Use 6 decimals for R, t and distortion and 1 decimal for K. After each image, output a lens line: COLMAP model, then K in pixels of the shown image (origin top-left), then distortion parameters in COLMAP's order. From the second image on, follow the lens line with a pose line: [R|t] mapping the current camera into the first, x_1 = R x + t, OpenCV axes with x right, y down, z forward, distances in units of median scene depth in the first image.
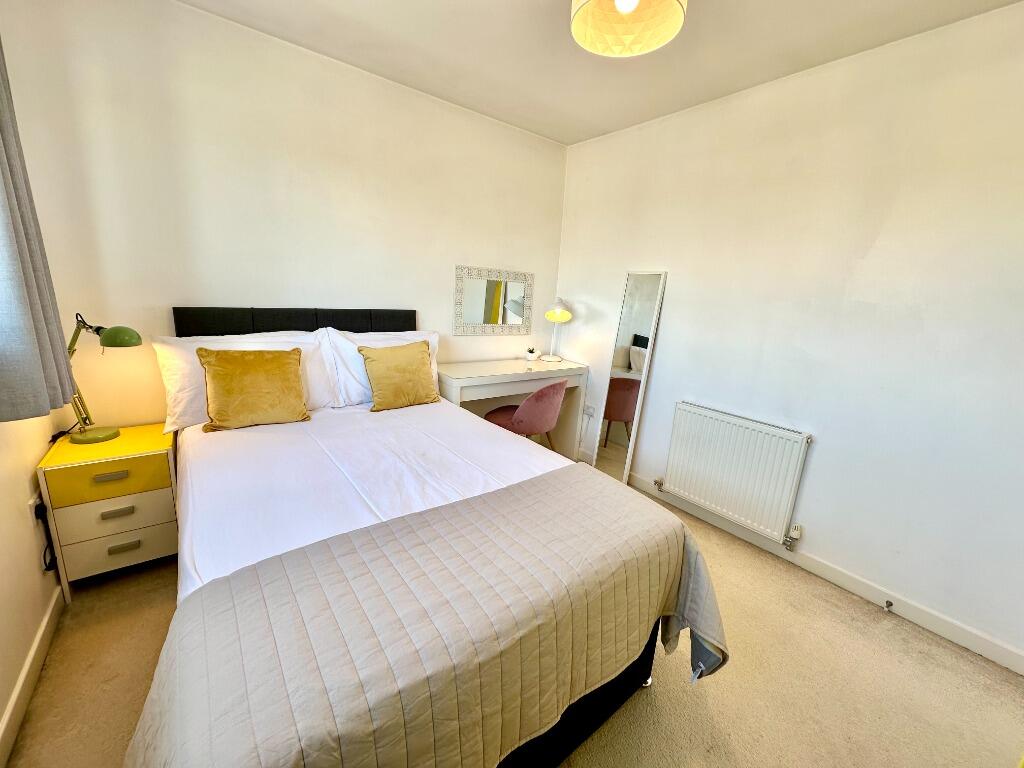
lens RADIAL K [[407.8, 0, 511.1], [0, 407.8, 382.9], [0, 0, 1]] dist [0.001117, 0.000109]
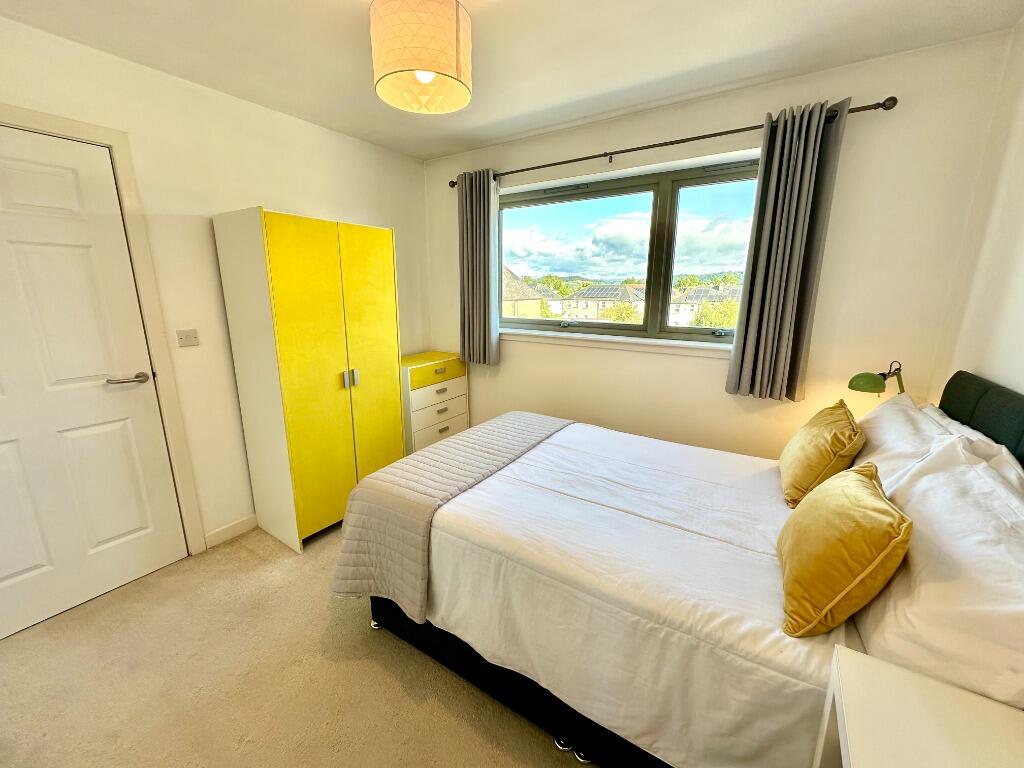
lens RADIAL K [[407.8, 0, 511.1], [0, 407.8, 382.9], [0, 0, 1]] dist [0.001117, 0.000109]
pose [[-0.943673, 0.013326, -0.330612, 0.185197], [-0.129461, 0.904662, 0.405989, -0.268737], [0.304502, 0.425922, -0.851979, 1.024787]]
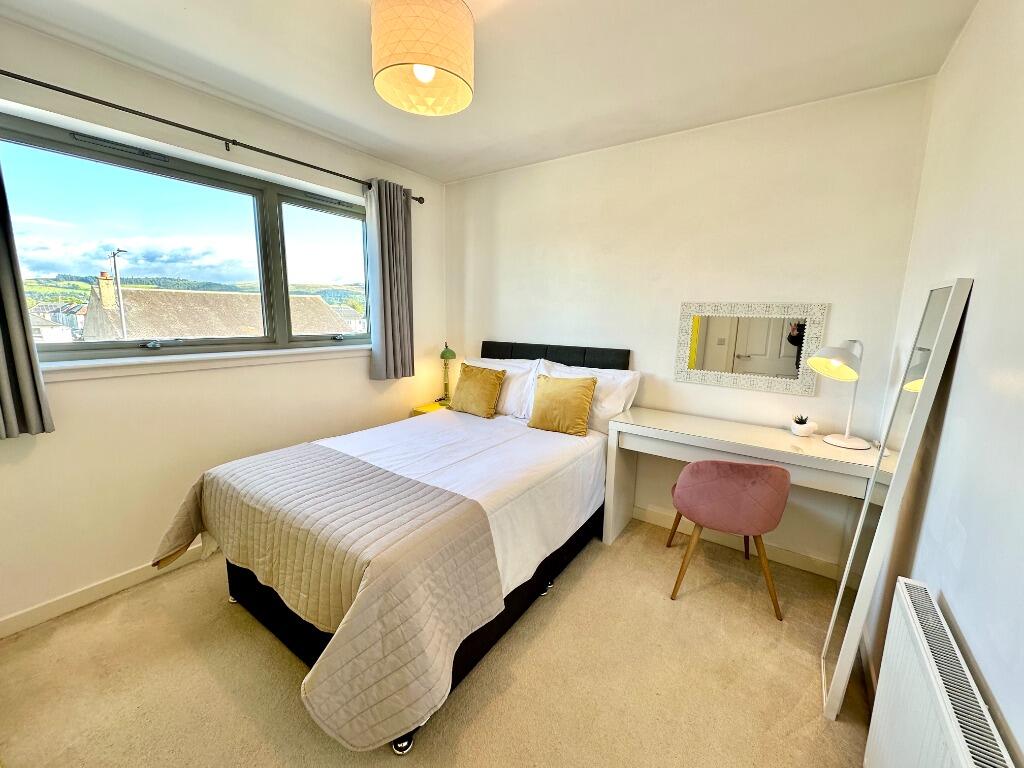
lens RADIAL K [[407.8, 0, 511.1], [0, 407.8, 382.9], [0, 0, 1]] dist [0.001117, 0.000109]
pose [[0.292930, 0.110586, -0.949717, 0.641226], [-0.213718, 0.975730, 0.047695, -0.084541], [0.931942, 0.189001, 0.309455, 0.435130]]
